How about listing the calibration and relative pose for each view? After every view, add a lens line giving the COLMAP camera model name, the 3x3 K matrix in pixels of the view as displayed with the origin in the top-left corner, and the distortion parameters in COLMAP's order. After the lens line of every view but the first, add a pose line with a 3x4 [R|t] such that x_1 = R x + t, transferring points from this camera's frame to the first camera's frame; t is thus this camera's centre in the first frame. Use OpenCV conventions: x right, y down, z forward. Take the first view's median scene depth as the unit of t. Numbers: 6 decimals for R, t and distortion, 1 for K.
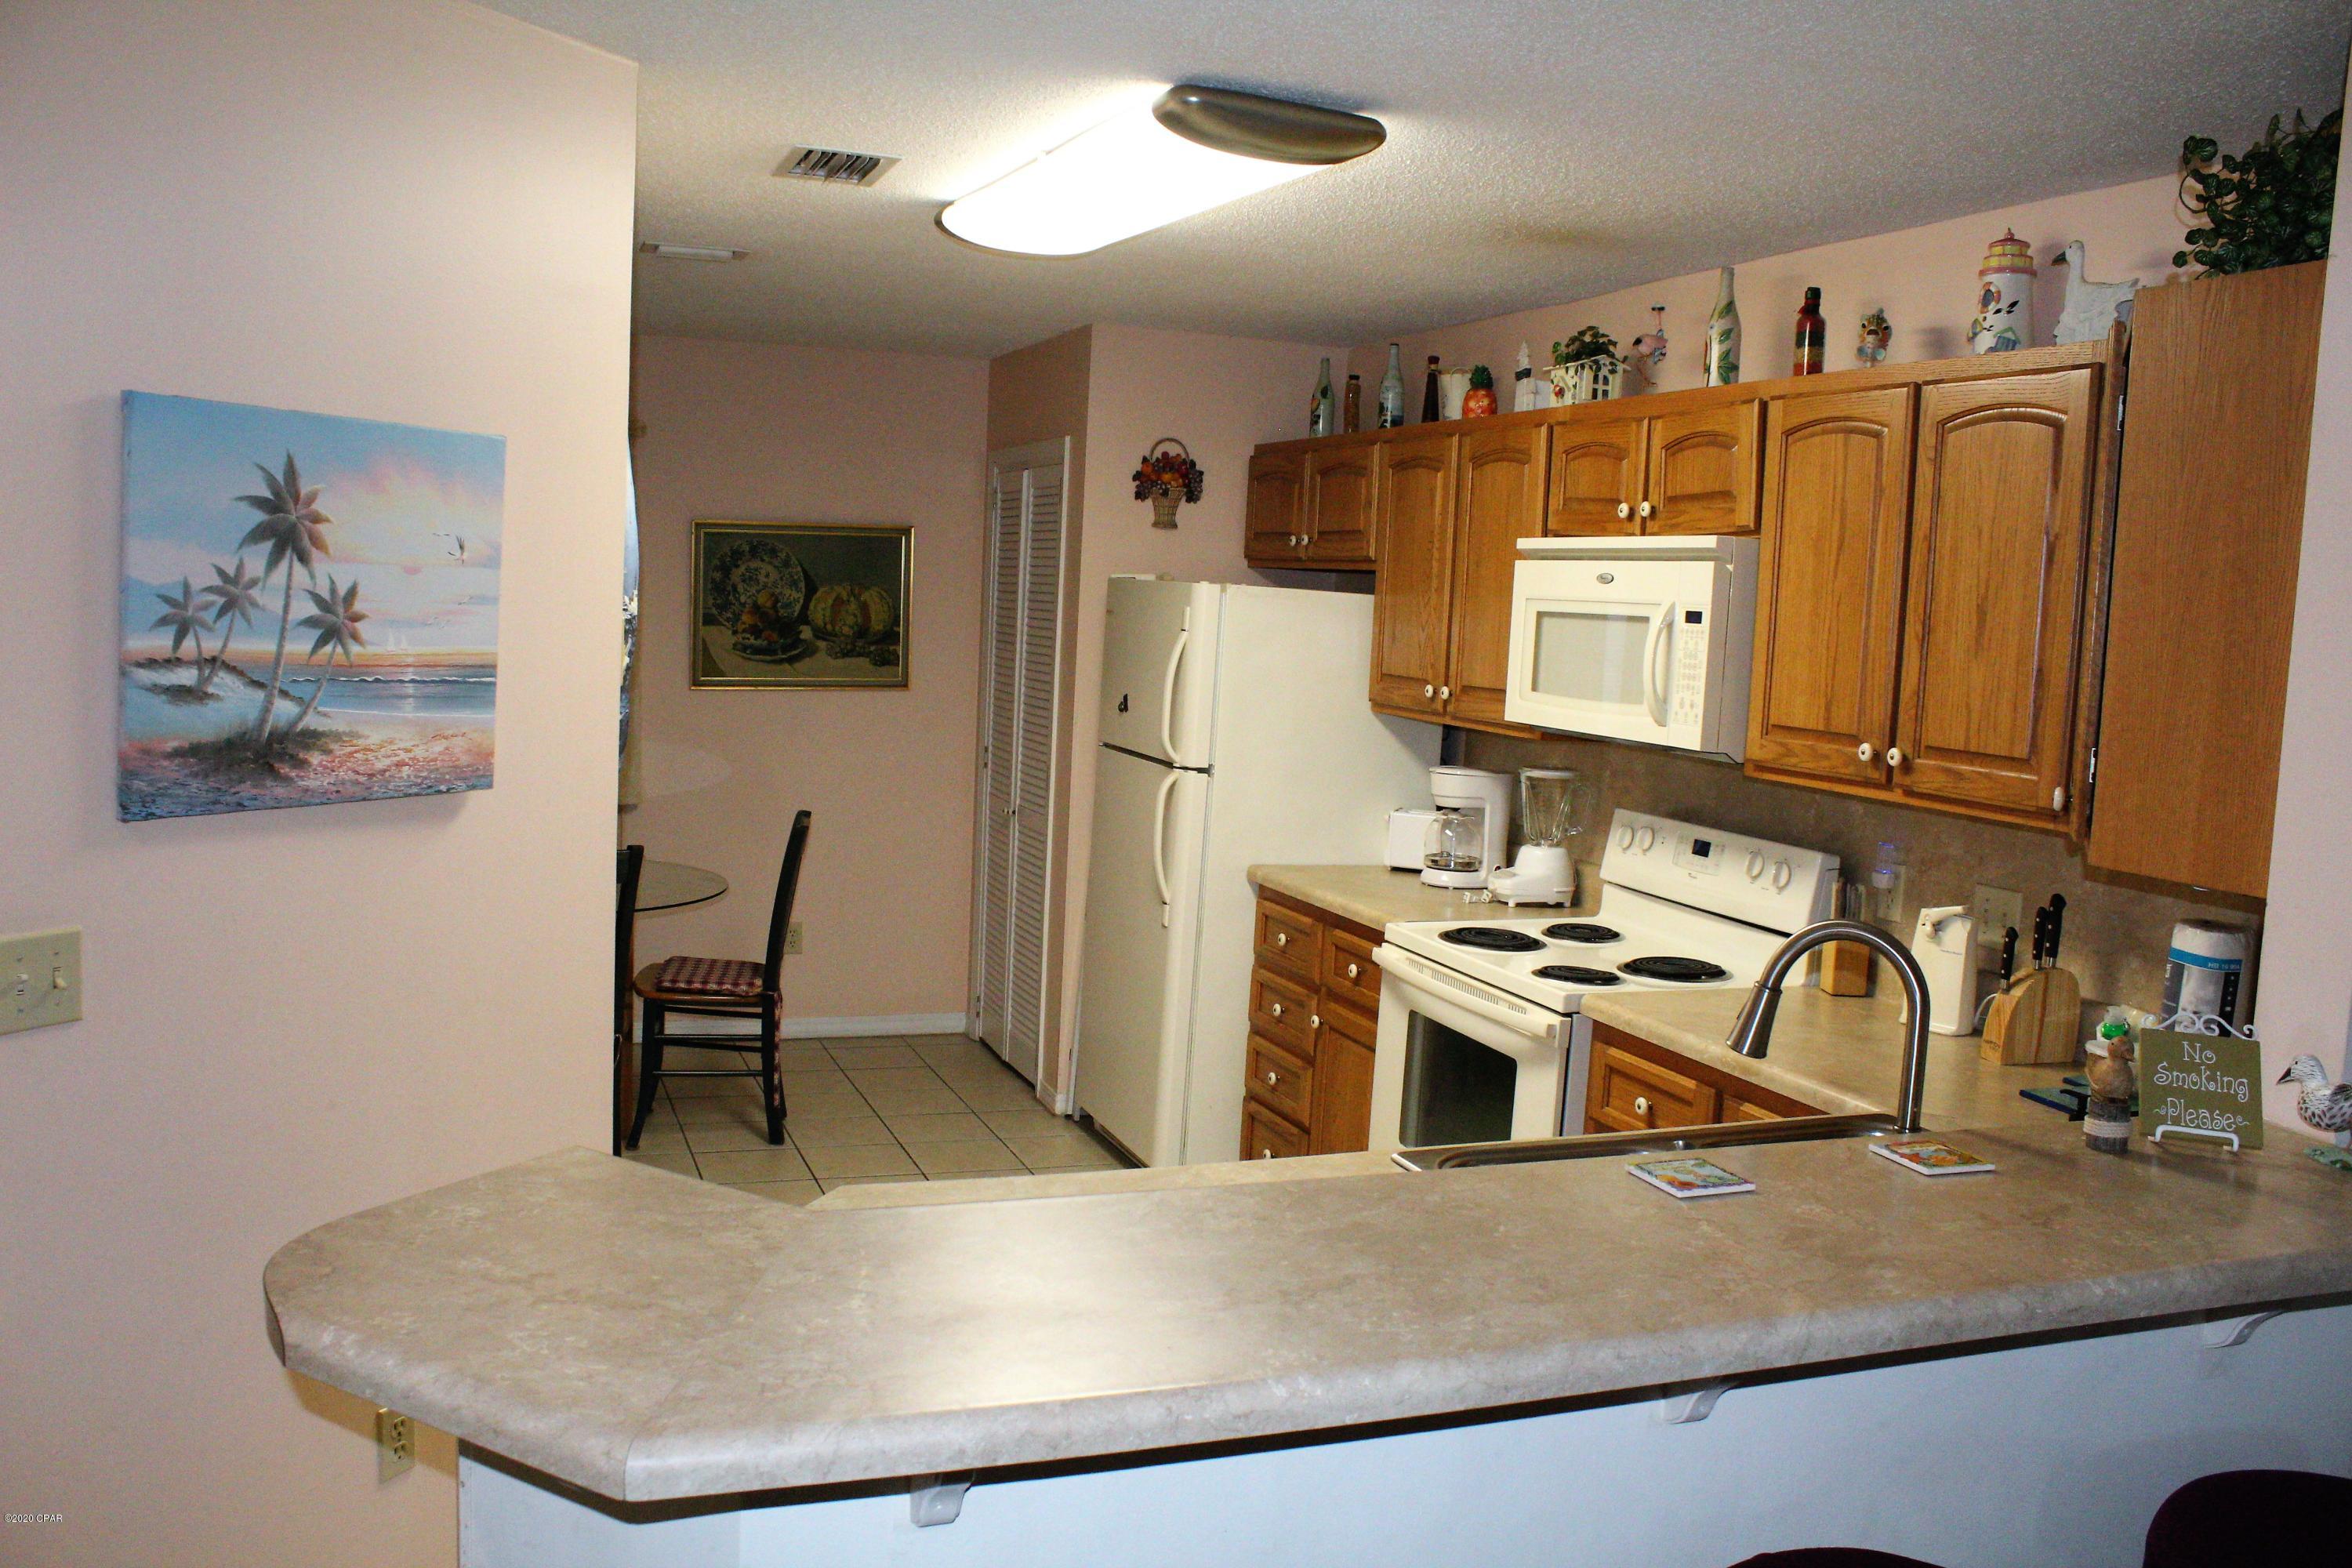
lens RADIAL K [[1938.6, 0, 1176.0], [0, 1938.6, 784.0], [0, 0, 1]] dist [-0.170265, 0.139056]
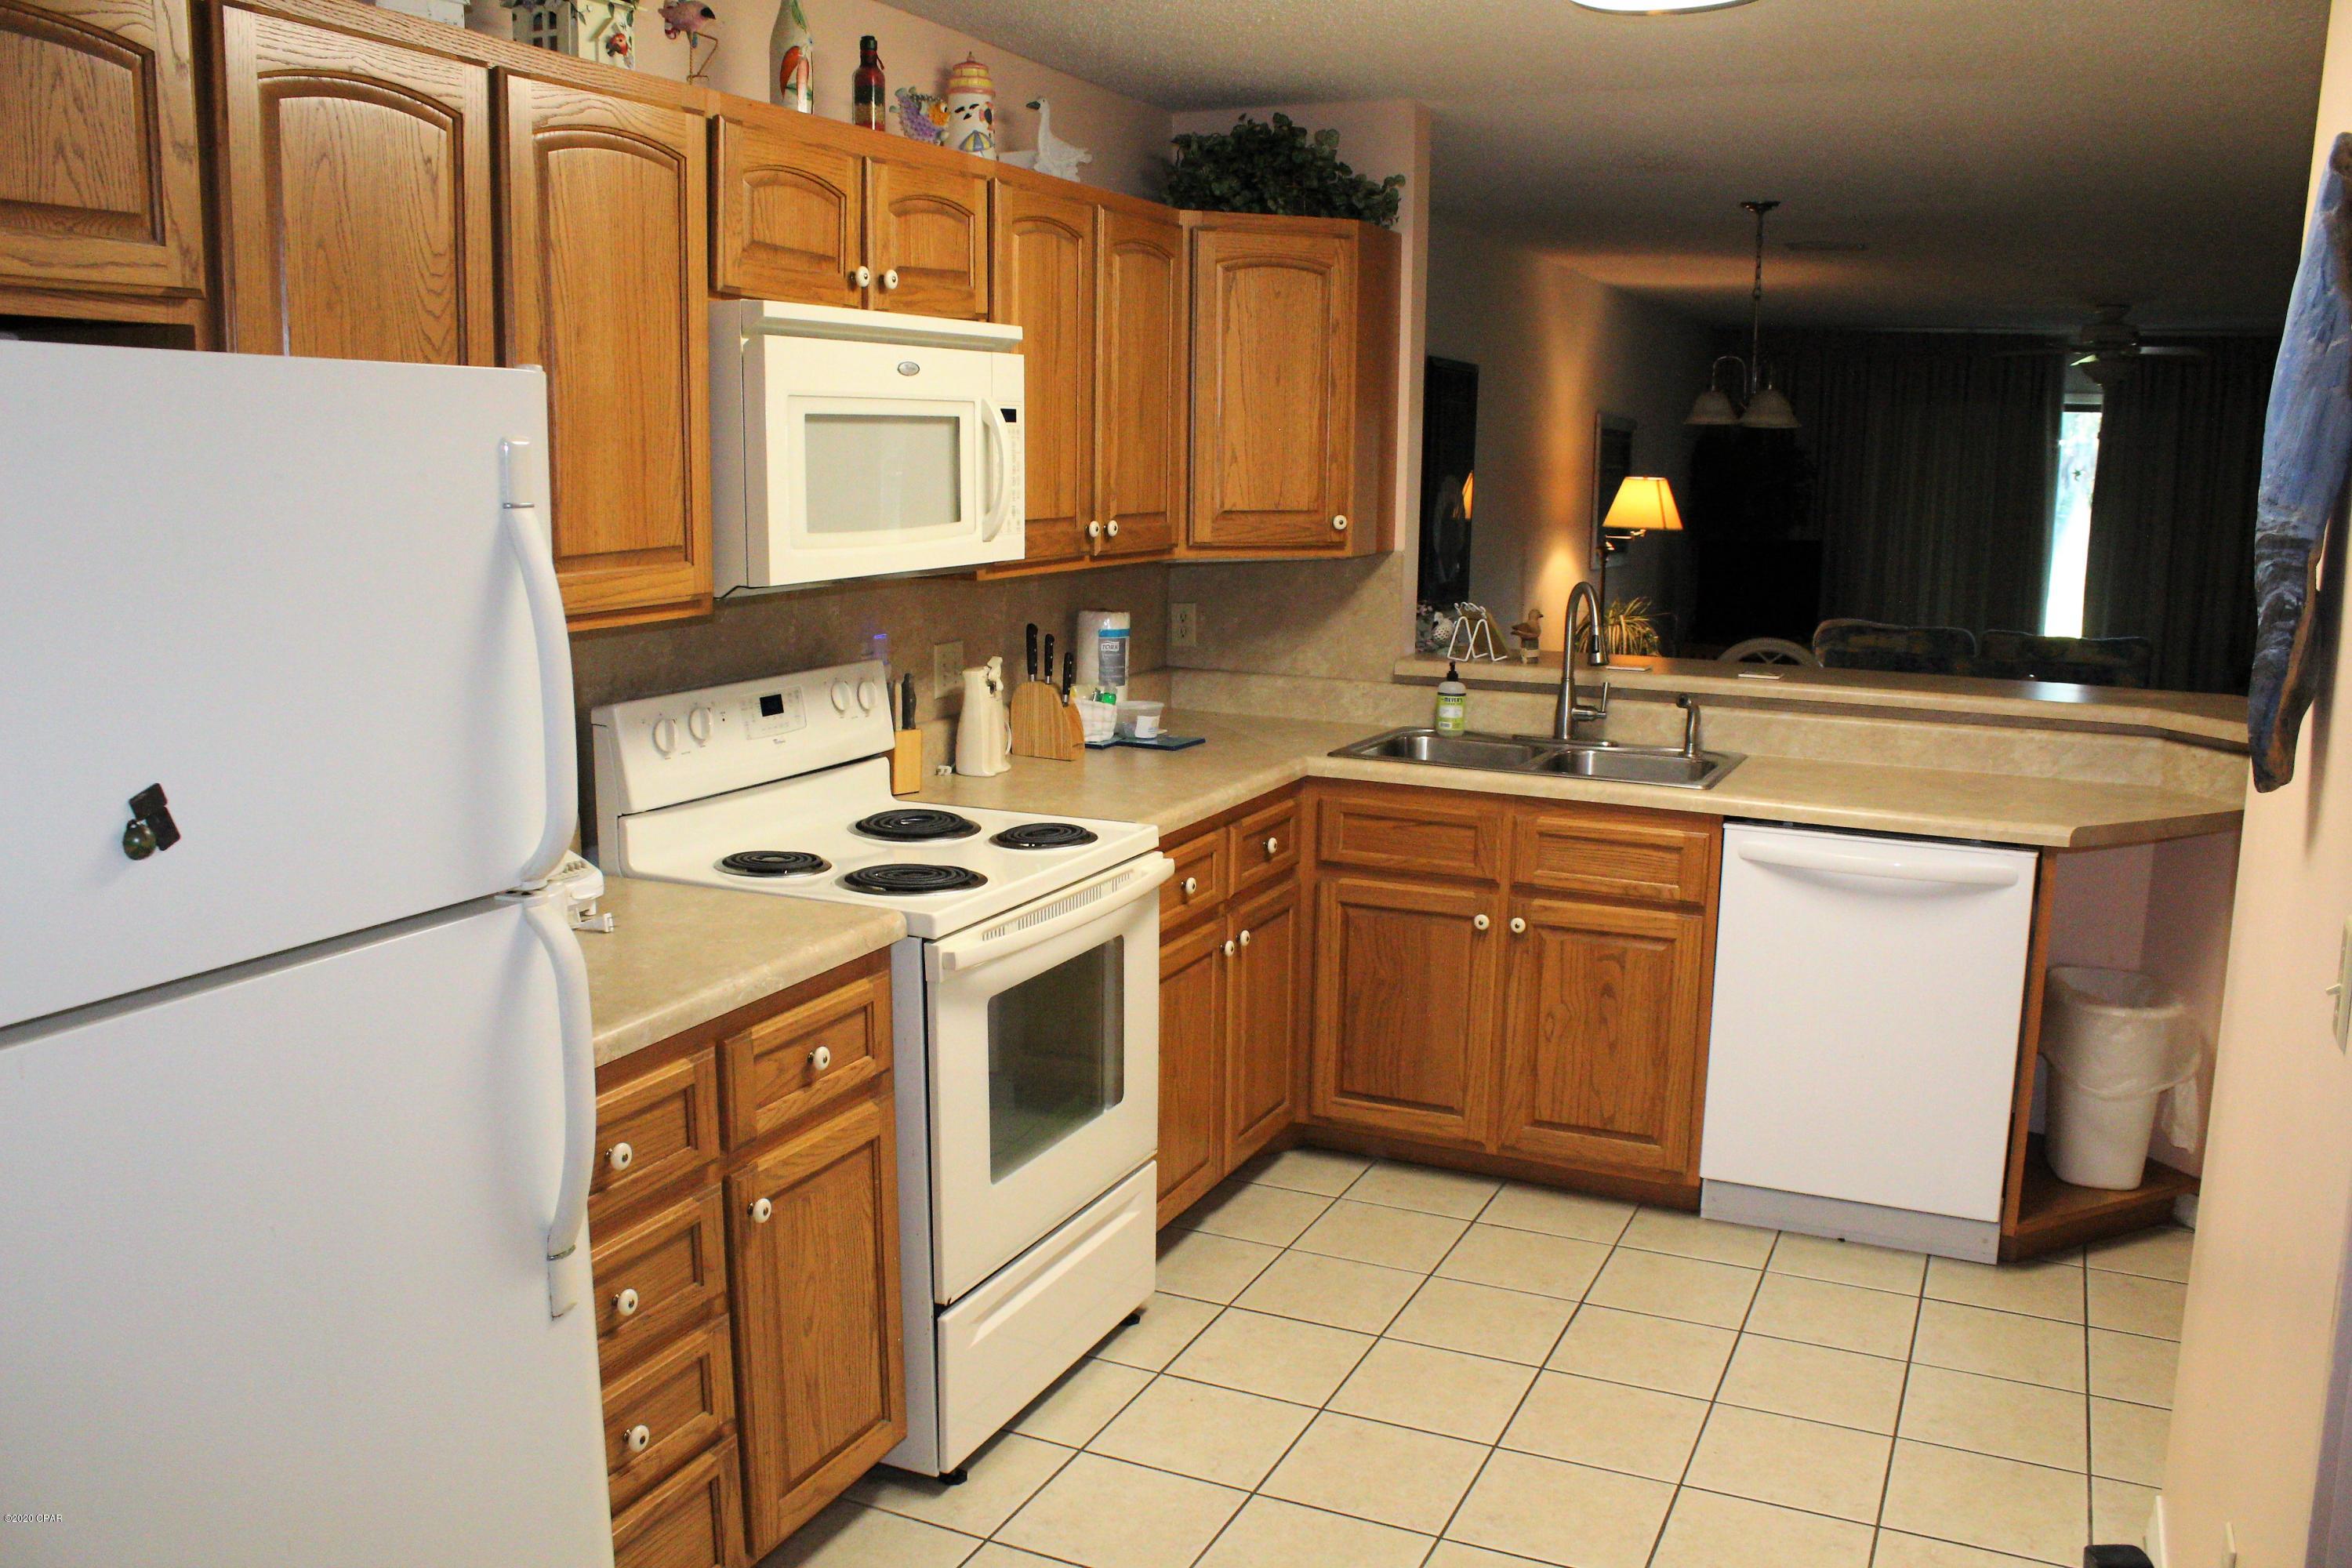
lens RADIAL K [[1938.6, 0, 1176.0], [0, 1938.6, 784.0], [0, 0, 1]] dist [-0.170265, 0.139056]
pose [[-0.695685, -0.181032, 0.695161, -0.379771], [0.025554, 0.960875, 0.275801, -0.142167], [-0.717892, 0.209635, -0.663841, 1.334824]]
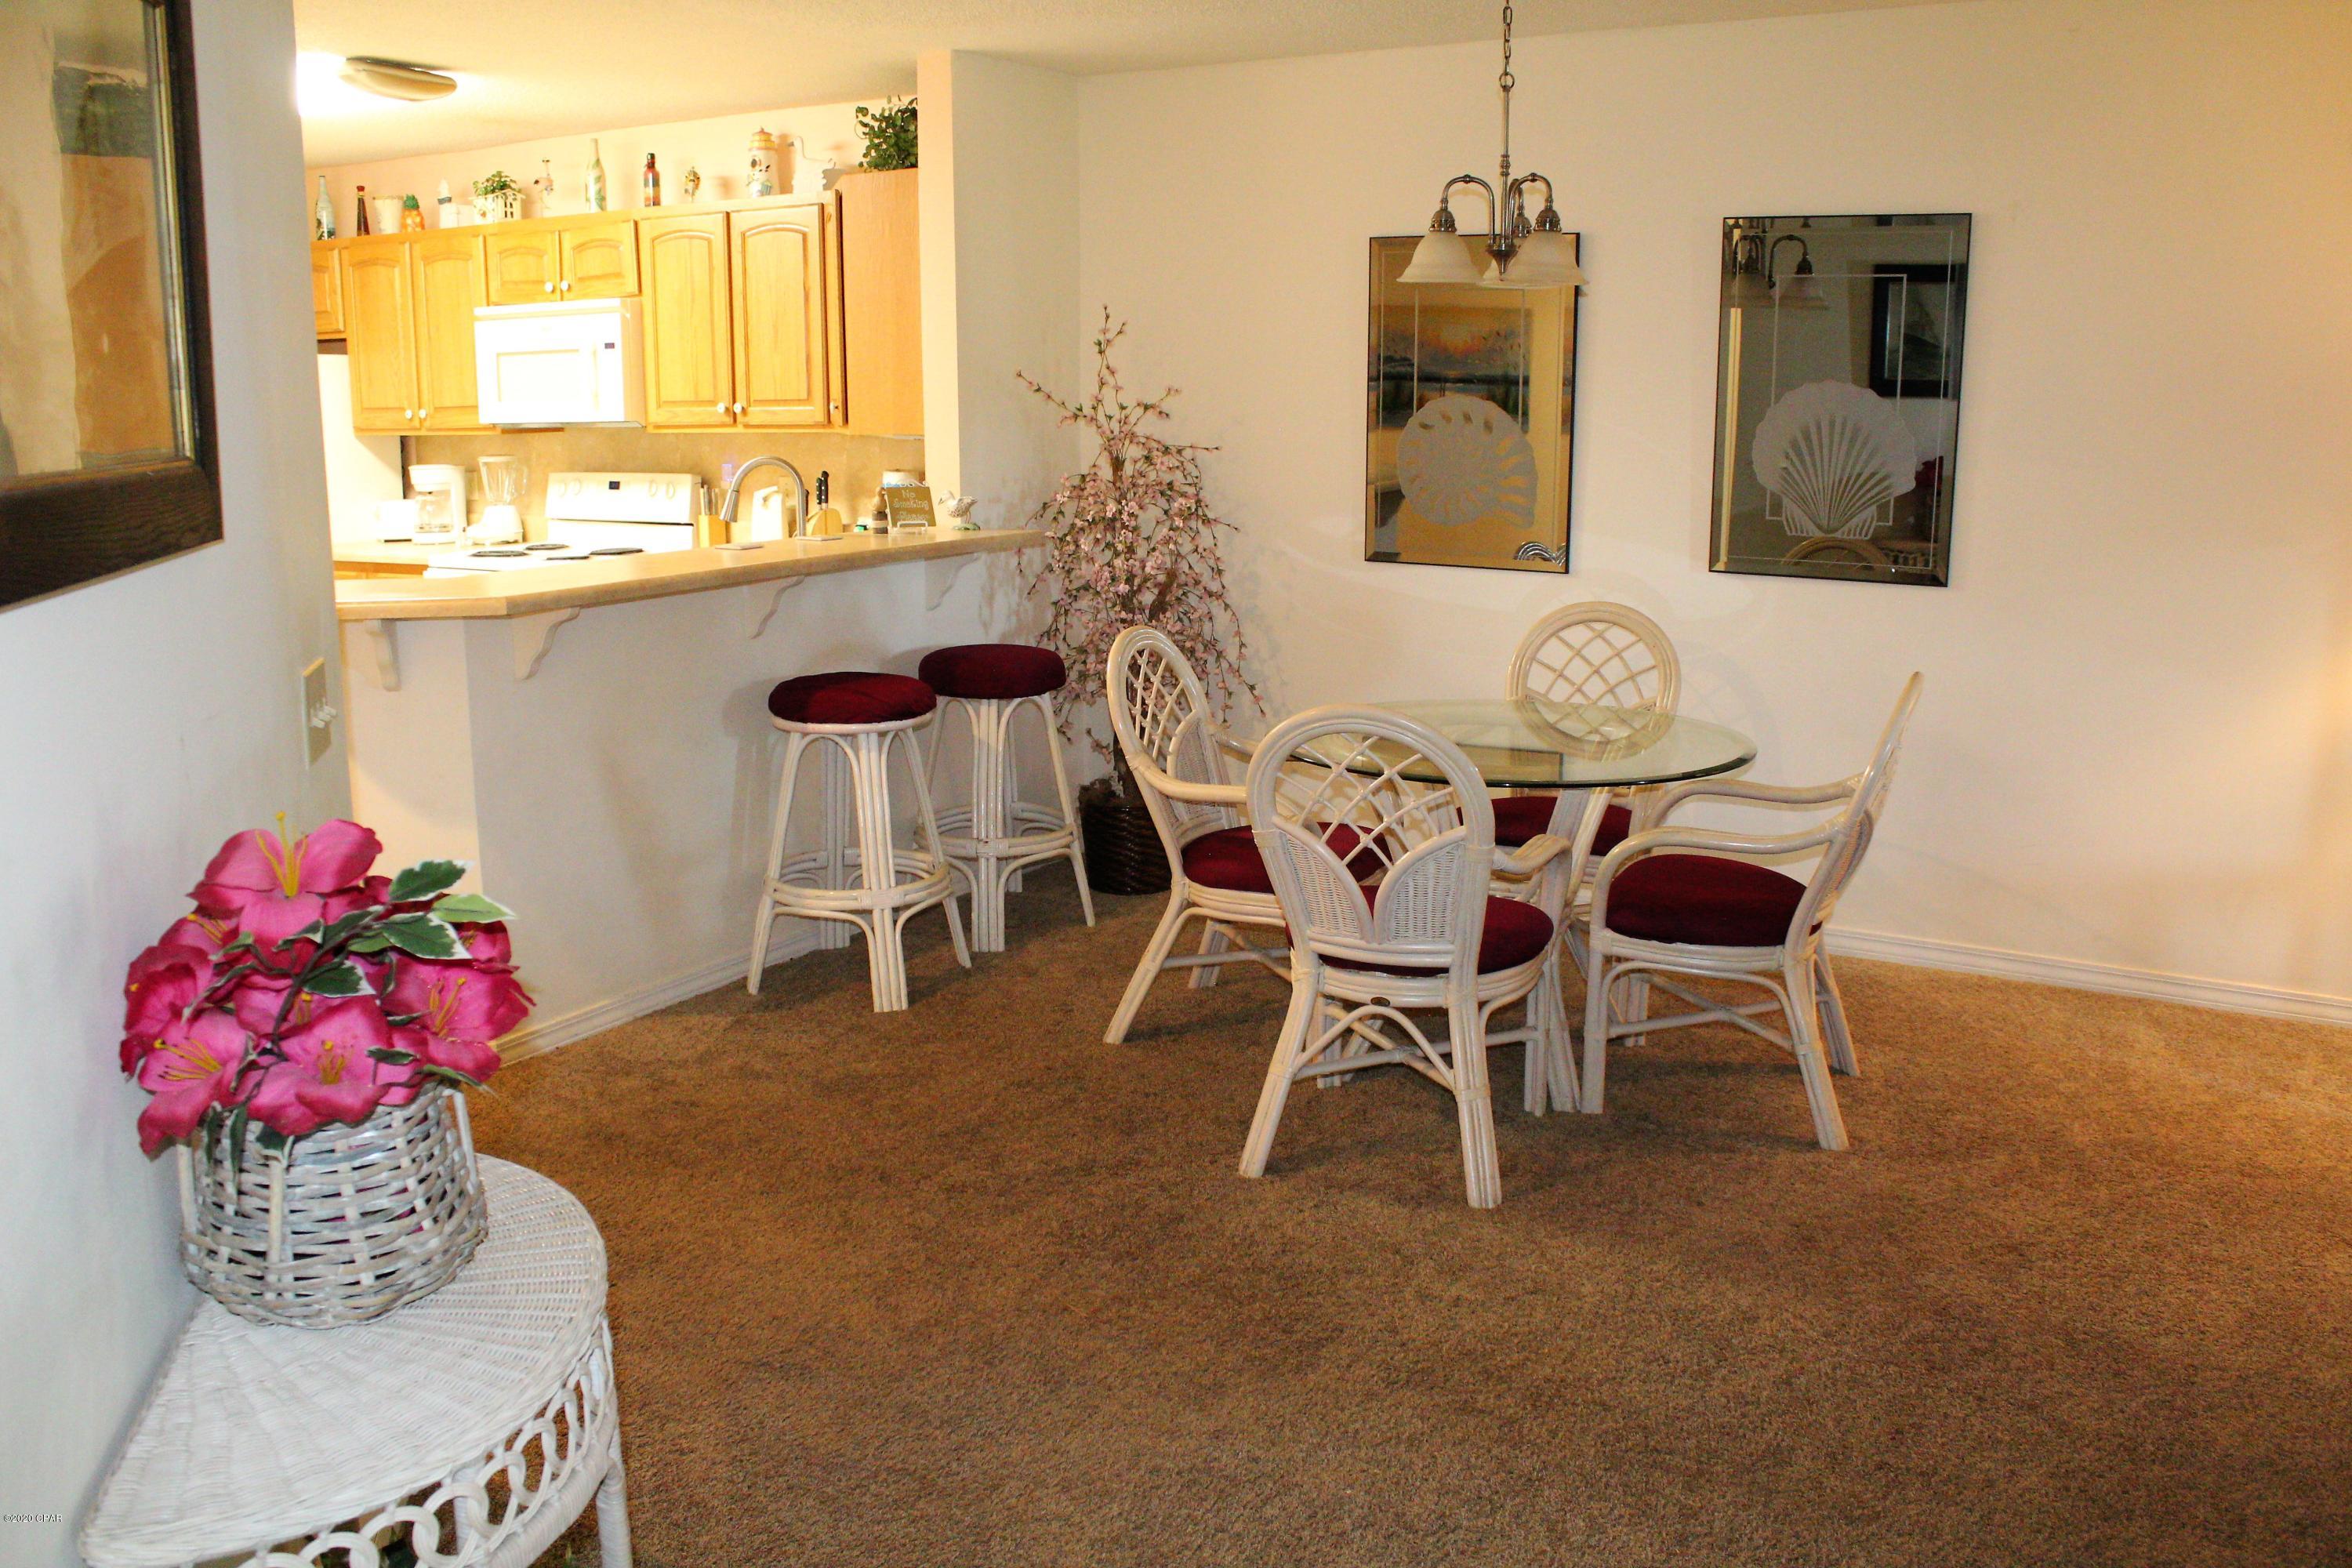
lens RADIAL K [[1938.6, 0, 1176.0], [0, 1938.6, 784.0], [0, 0, 1]] dist [-0.170265, 0.139056]
pose [[0.774228, -0.179108, 0.607035, -0.388186], [0.105444, 0.982220, 0.155323, 0.078780], [-0.624062, -0.056247, 0.779348, -0.603224]]
